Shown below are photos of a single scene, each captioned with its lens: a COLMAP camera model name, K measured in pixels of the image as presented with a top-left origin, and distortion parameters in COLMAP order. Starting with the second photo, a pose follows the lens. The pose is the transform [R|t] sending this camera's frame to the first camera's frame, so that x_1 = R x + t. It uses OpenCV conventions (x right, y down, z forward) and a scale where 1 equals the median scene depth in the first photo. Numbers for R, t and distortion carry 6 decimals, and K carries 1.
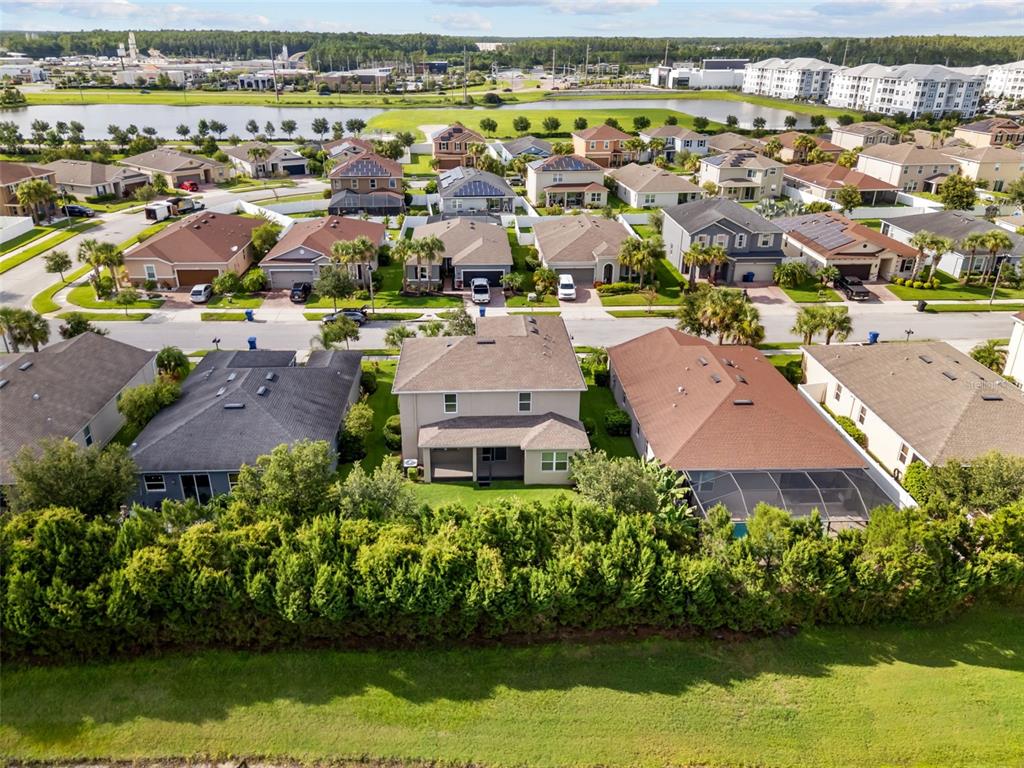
lens RADIAL K [[734.9, 0, 510.1], [0, 734.9, 381.4], [0, 0, 1]] dist [0.043490, -0.006490]
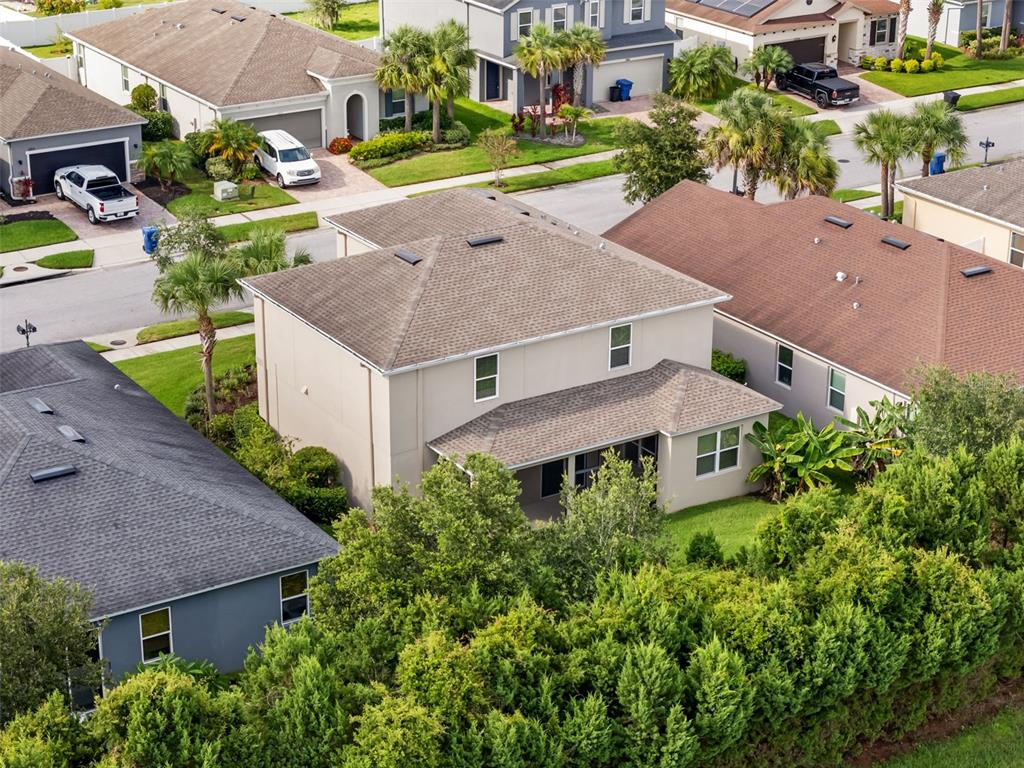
lens RADIAL K [[1989.0, 0, 512.2], [0, 1989.0, 384.4], [0, 0, 1]] dist [0.033843, 0.000000]
pose [[0.863265, -0.184924, 0.469656, -0.369193], [0.205335, 0.978660, 0.007919, 0.015778], [-0.461098, 0.089600, 0.882814, -0.052231]]
